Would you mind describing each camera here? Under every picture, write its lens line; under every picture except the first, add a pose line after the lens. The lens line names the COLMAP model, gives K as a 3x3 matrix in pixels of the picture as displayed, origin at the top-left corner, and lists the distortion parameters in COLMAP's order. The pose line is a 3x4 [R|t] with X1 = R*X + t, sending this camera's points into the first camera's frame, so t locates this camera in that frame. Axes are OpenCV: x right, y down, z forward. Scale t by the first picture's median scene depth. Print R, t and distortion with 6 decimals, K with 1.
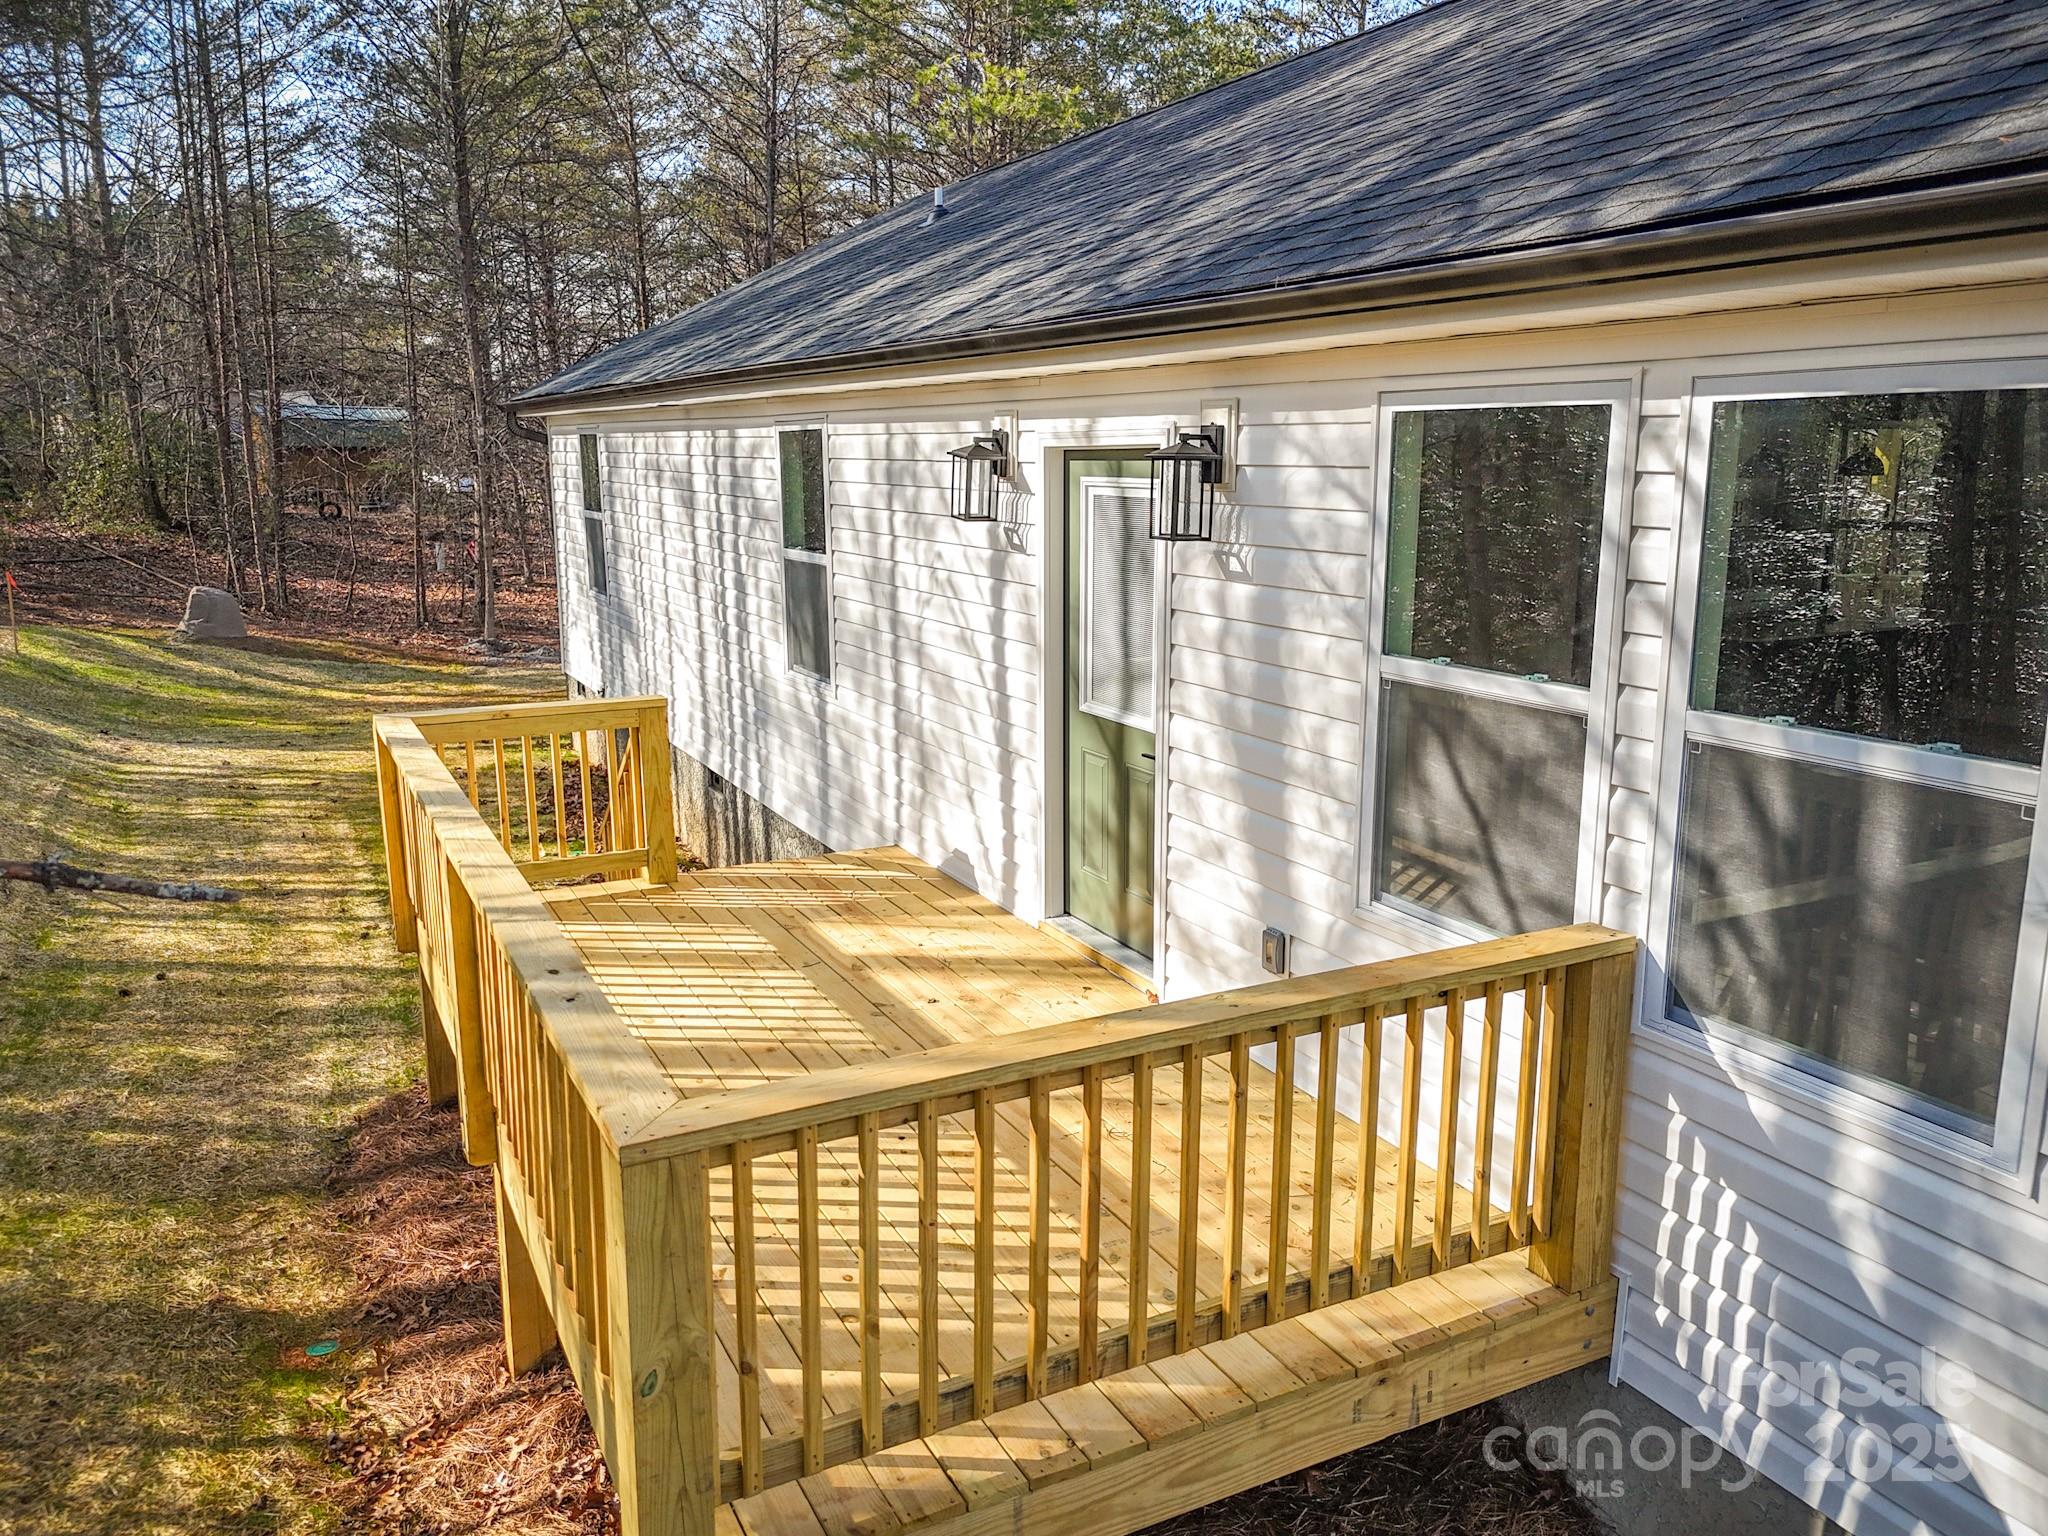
lens RADIAL K [[1552.9, 0, 1024.0], [0, 1552.9, 768.0], [0, 0, 1]] dist [0.059374, -0.000716]
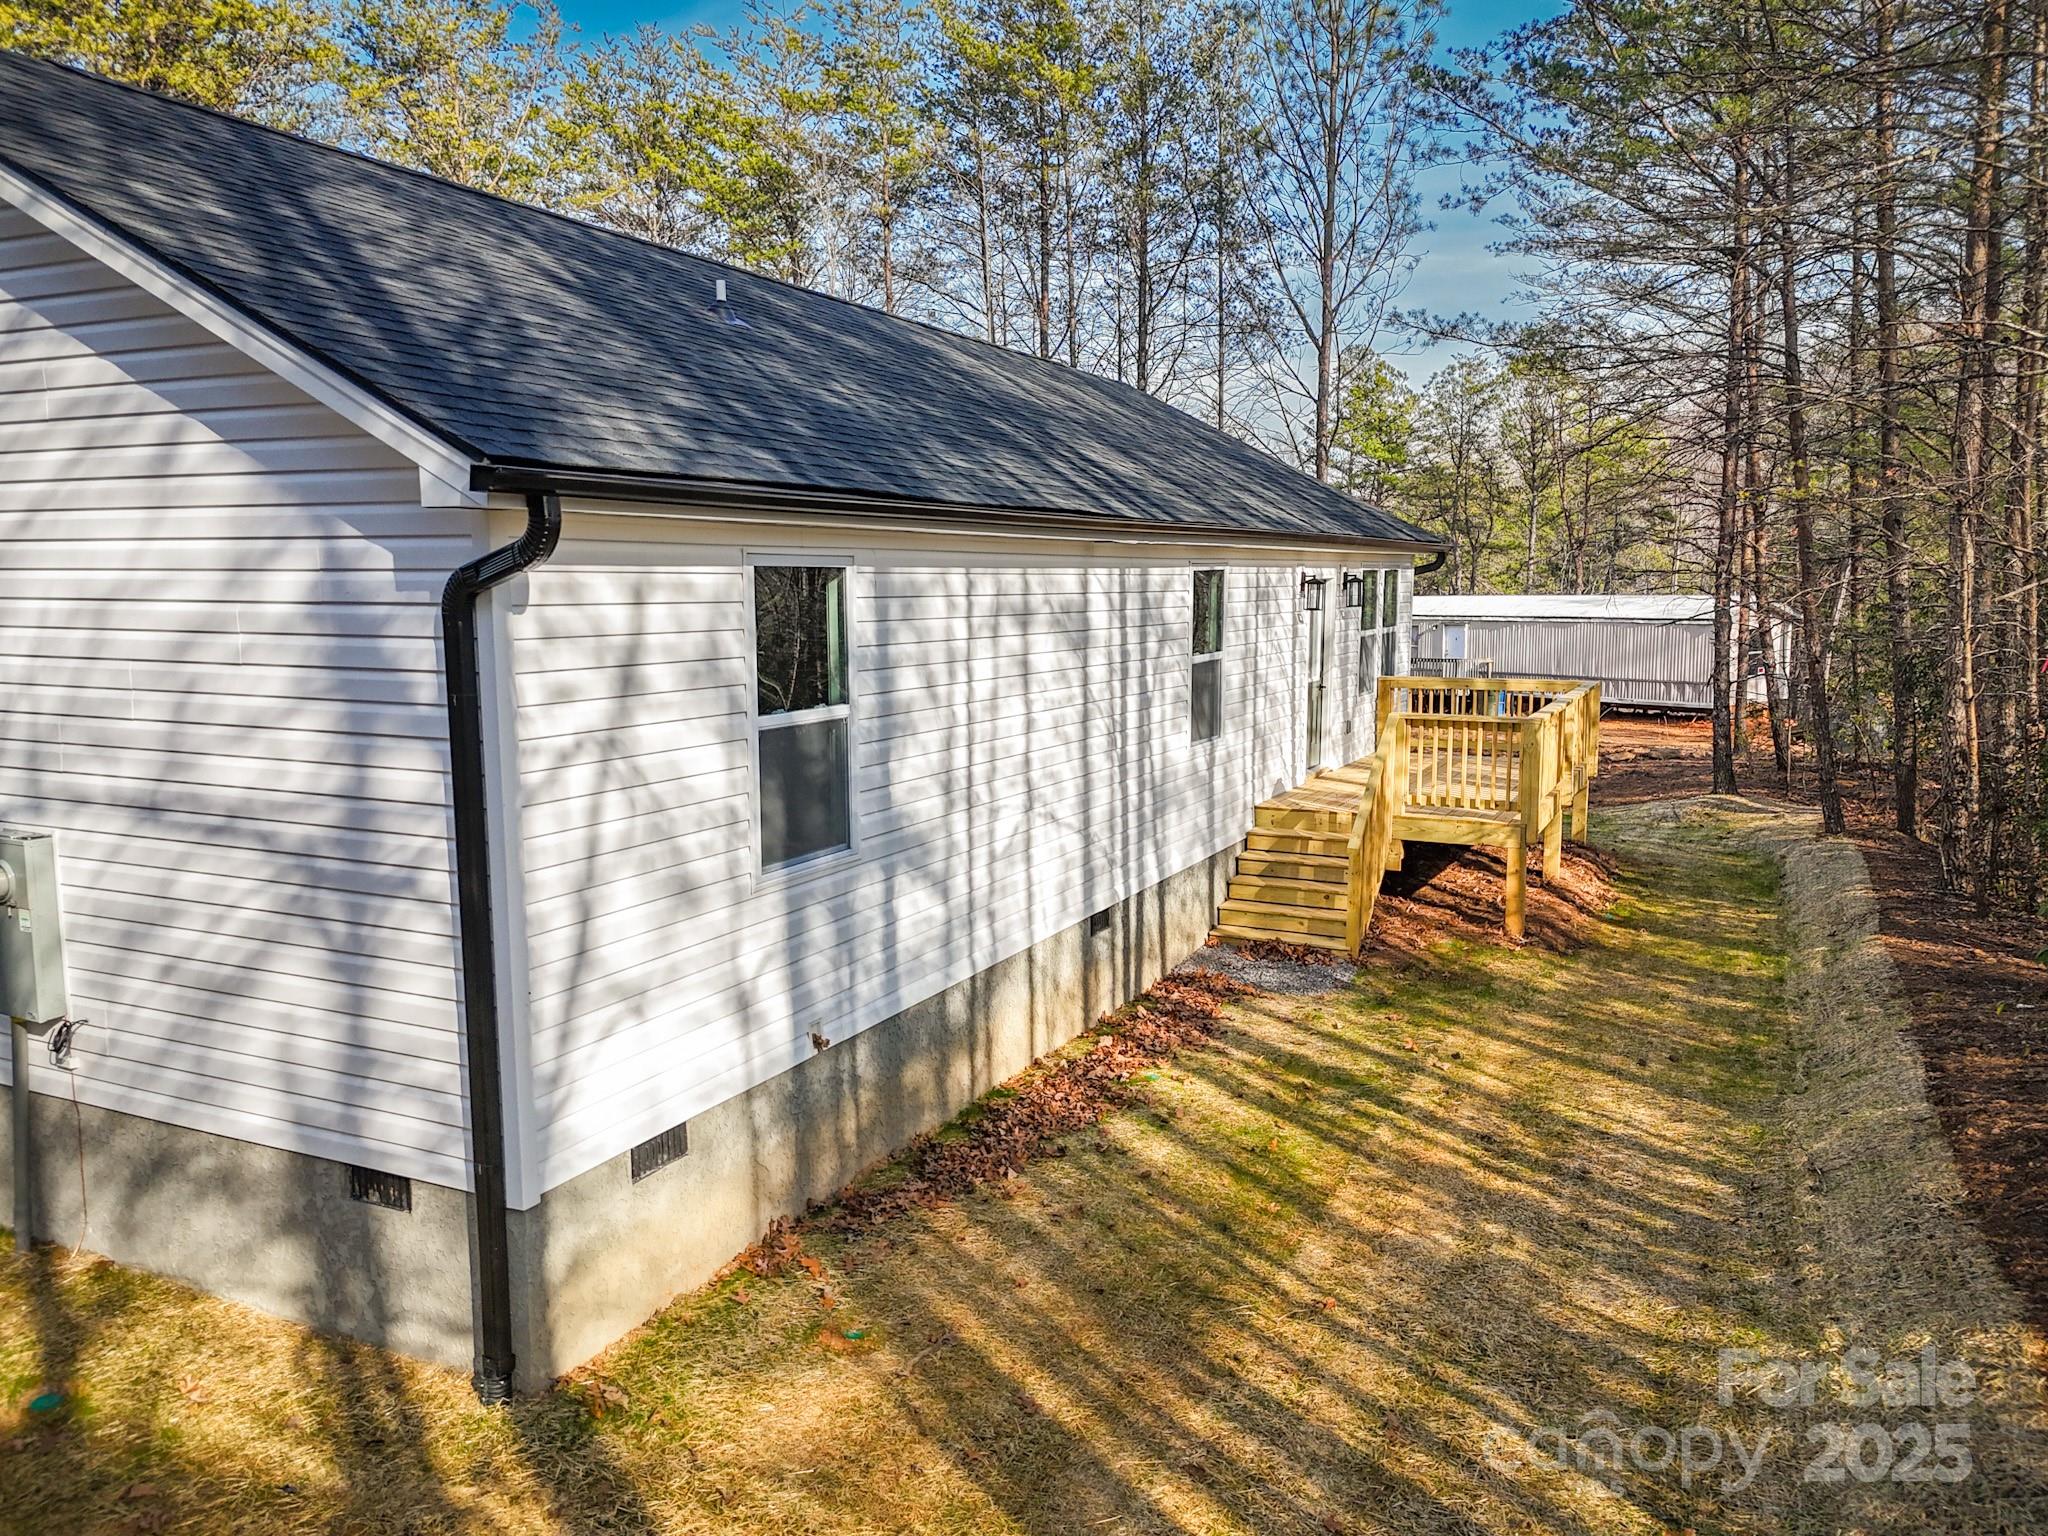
lens RADIAL K [[1542.6, 0, 1024.0], [0, 1542.6, 768.0], [0, 0, 1]] dist [-0.000315, -0.002880]
pose [[-0.609567, -0.082899, 0.788388, -1.030455], [0.177354, 0.955047, 0.237550, -0.359860], [-0.772641, 0.284626, -0.567463, 1.745571]]
